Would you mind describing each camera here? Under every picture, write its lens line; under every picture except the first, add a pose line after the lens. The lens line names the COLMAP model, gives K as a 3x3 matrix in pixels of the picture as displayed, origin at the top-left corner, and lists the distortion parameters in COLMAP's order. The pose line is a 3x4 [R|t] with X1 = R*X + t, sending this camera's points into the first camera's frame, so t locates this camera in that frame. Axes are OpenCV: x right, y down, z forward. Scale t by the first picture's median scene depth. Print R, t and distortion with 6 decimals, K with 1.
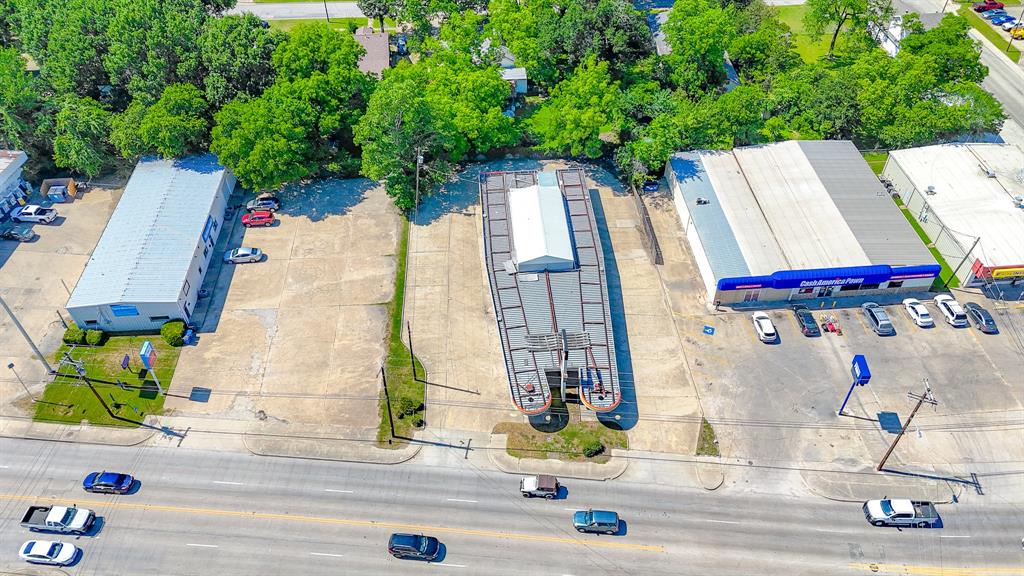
lens RADIAL K [[752.6, 0, 514.2], [0, 752.6, 292.0], [0, 0, 1]] dist [0.065048, -0.057719]
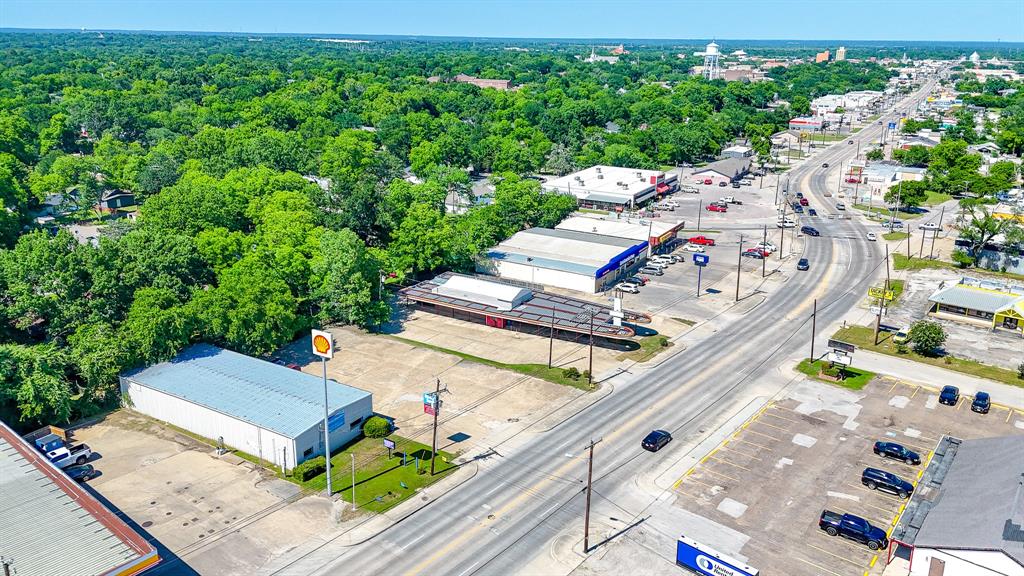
lens RADIAL K [[752.6, 0, 514.2], [0, 752.6, 292.0], [0, 0, 1]] dist [0.065048, -0.057719]
pose [[0.563765, -0.243034, 0.789369, -1.064218], [0.566425, 0.809337, -0.155358, 0.163225], [-0.601108, 0.534704, 0.593937, 0.184069]]
